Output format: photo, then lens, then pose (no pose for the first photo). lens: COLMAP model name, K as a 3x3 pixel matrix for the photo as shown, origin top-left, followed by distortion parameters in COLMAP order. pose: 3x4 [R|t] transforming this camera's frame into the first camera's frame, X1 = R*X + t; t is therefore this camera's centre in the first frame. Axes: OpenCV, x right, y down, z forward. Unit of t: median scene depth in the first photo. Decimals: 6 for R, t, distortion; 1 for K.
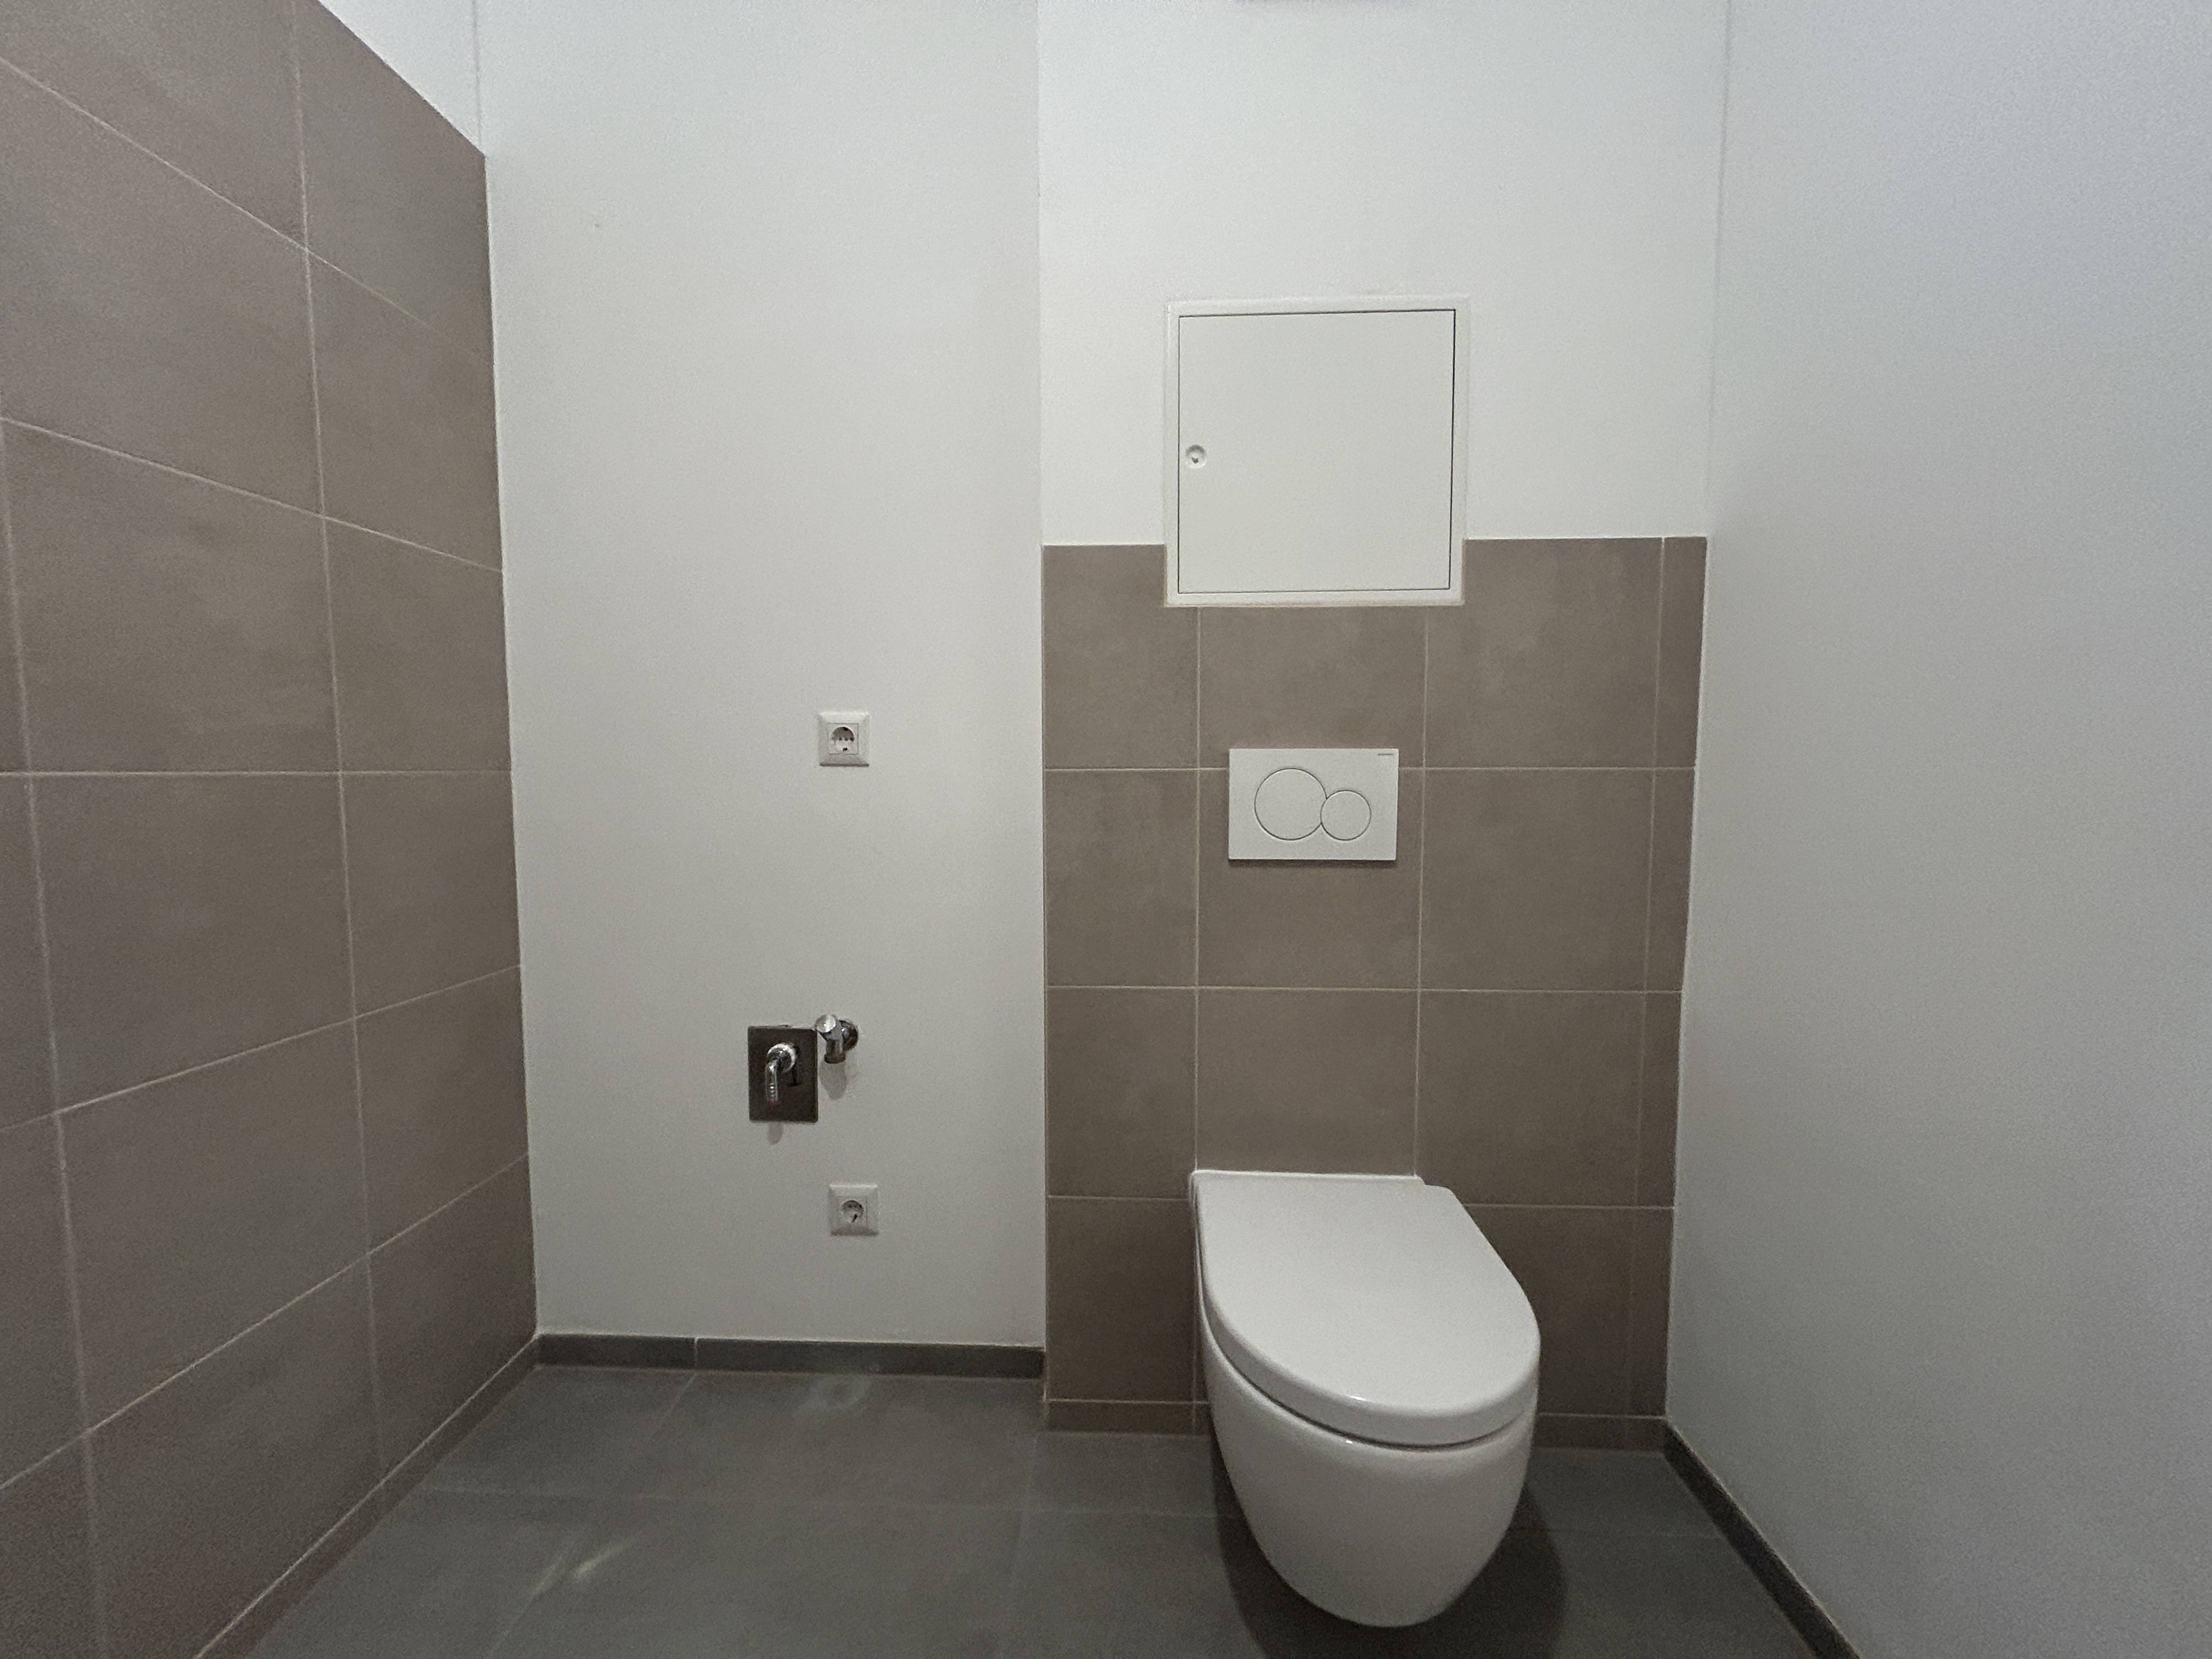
lens RADIAL K [[891.0, 0, 1105.0], [0, 891.0, 828.3], [0, 0, 1]] dist [0.000041, -0.000130]
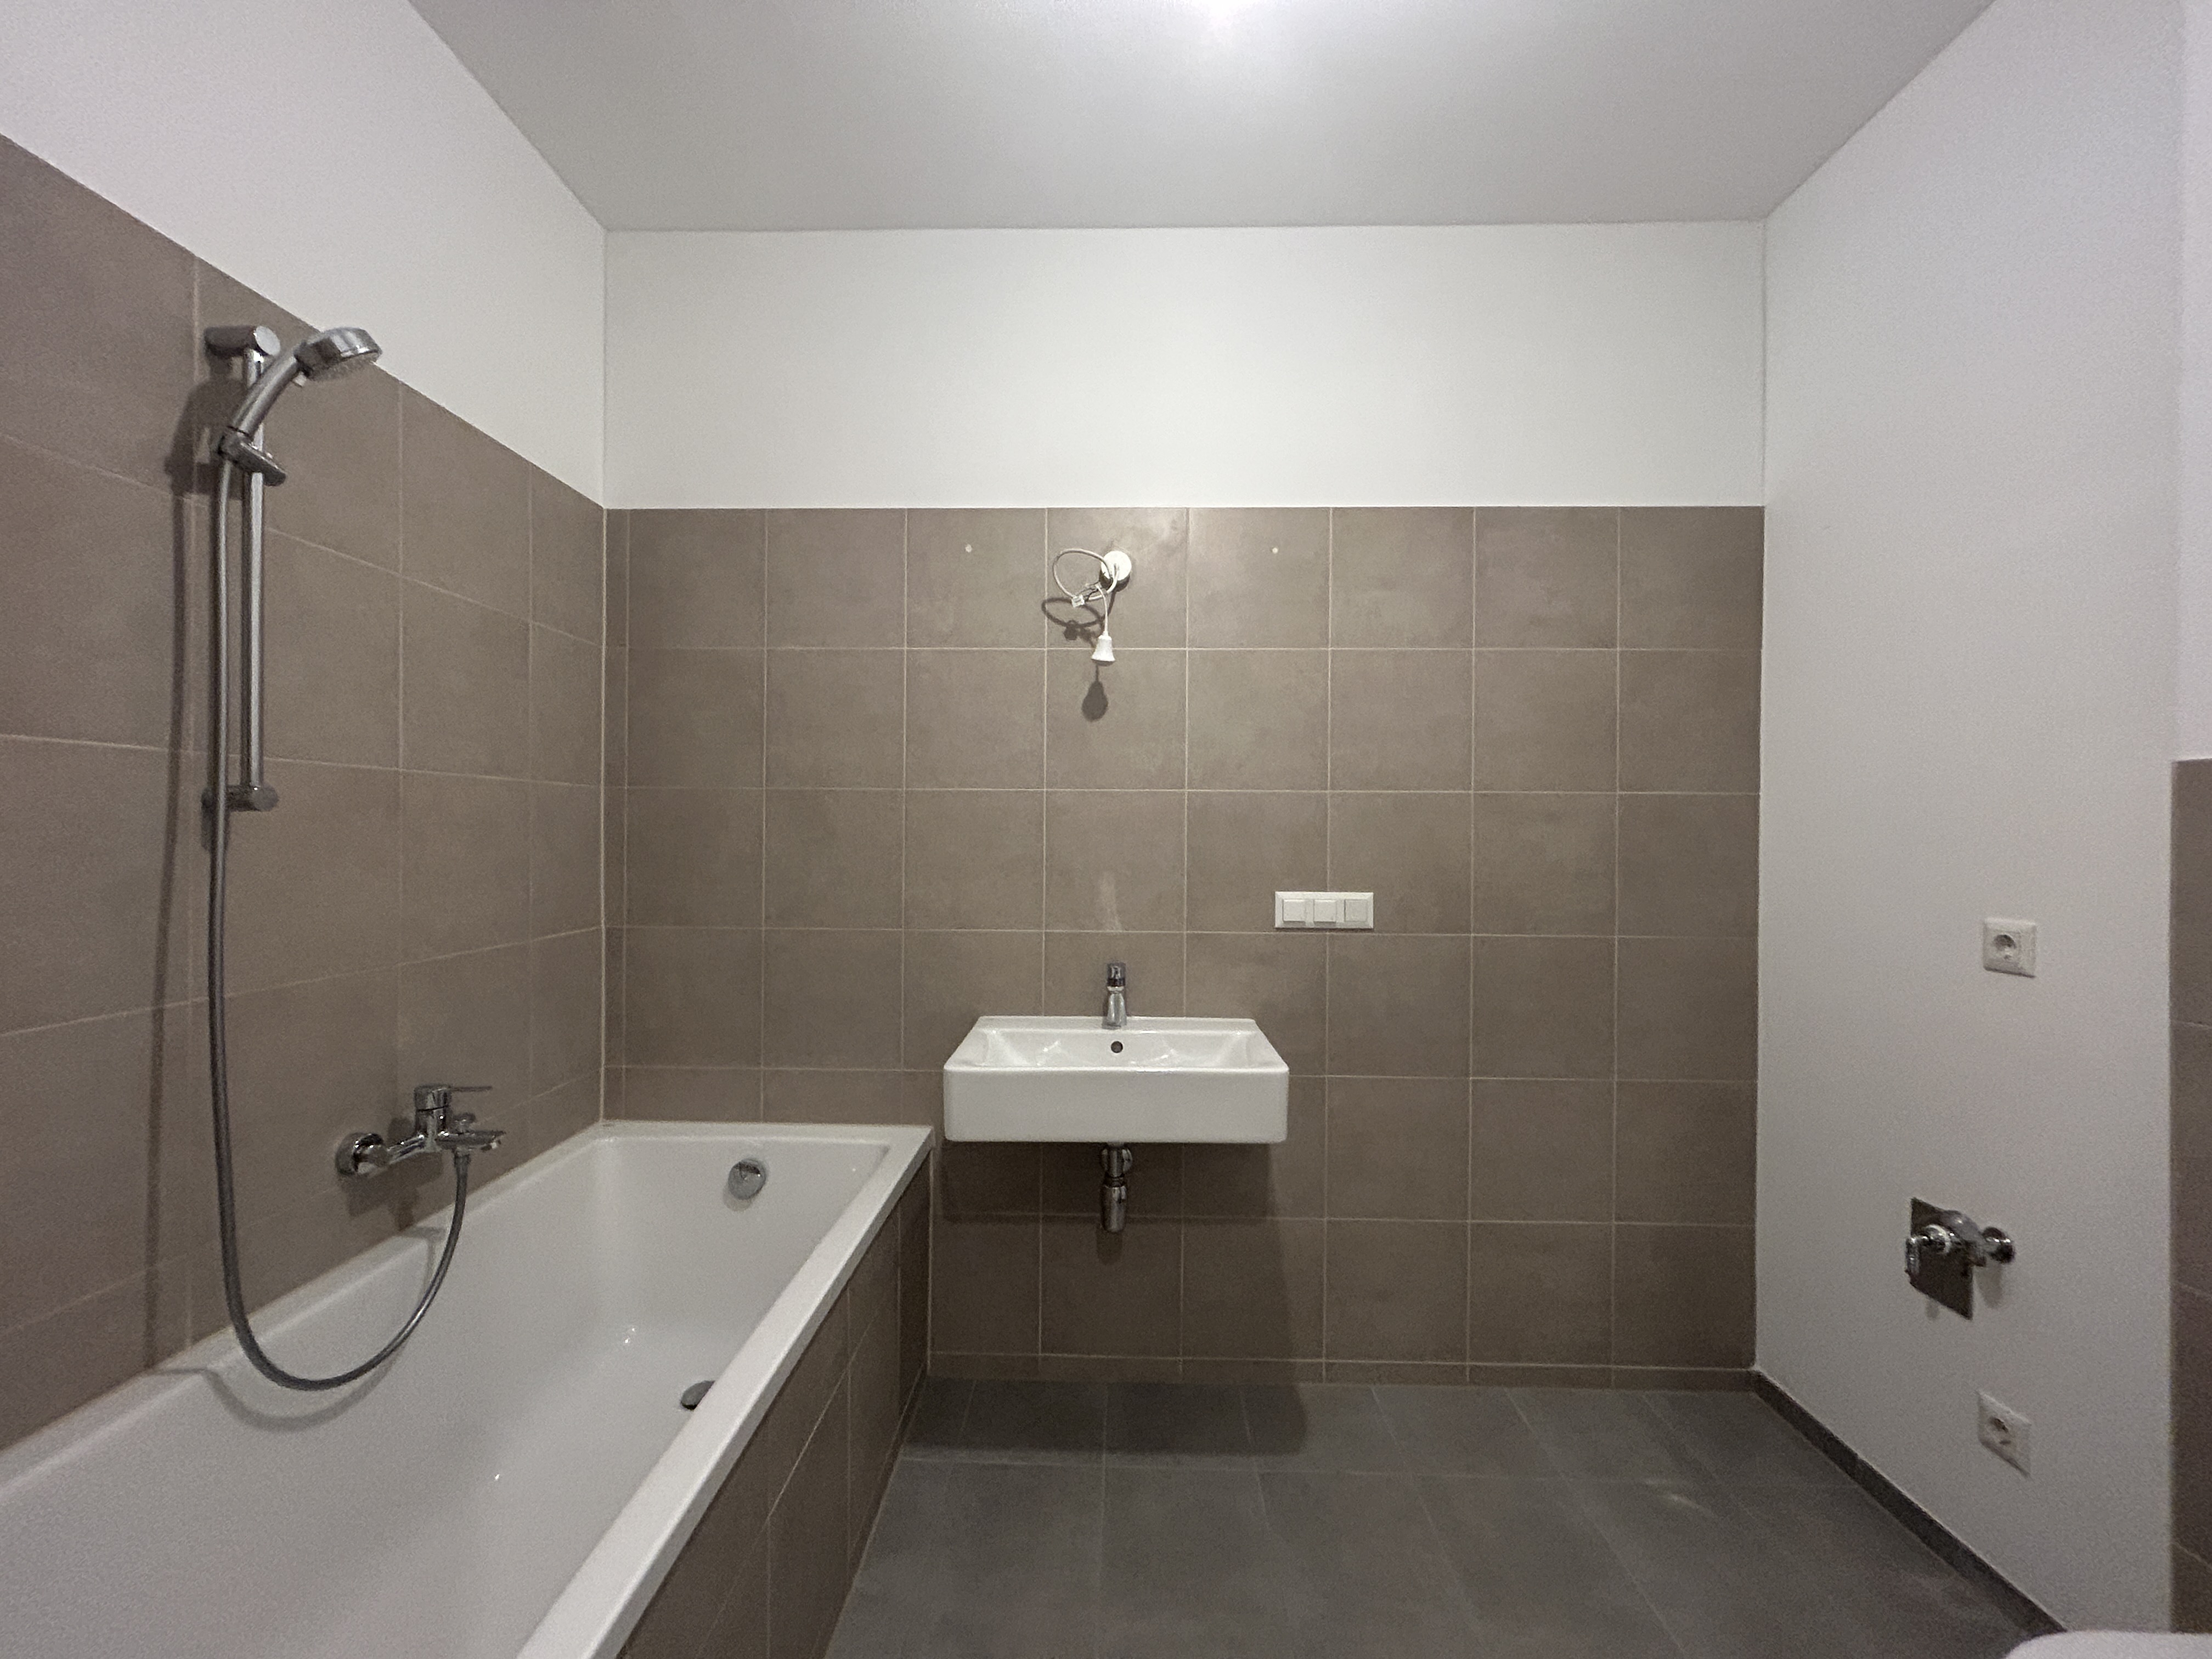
lens RADIAL K [[891.0, 0, 1103.9], [0, 891.0, 830.8], [0, 0, 1]] dist [0.000041, -0.000130]
pose [[0.022504, -0.000798, -0.999746, 0.680235], [-0.077082, 0.997022, -0.002531, -0.147726], [0.996771, 0.077119, 0.022375, -0.043102]]
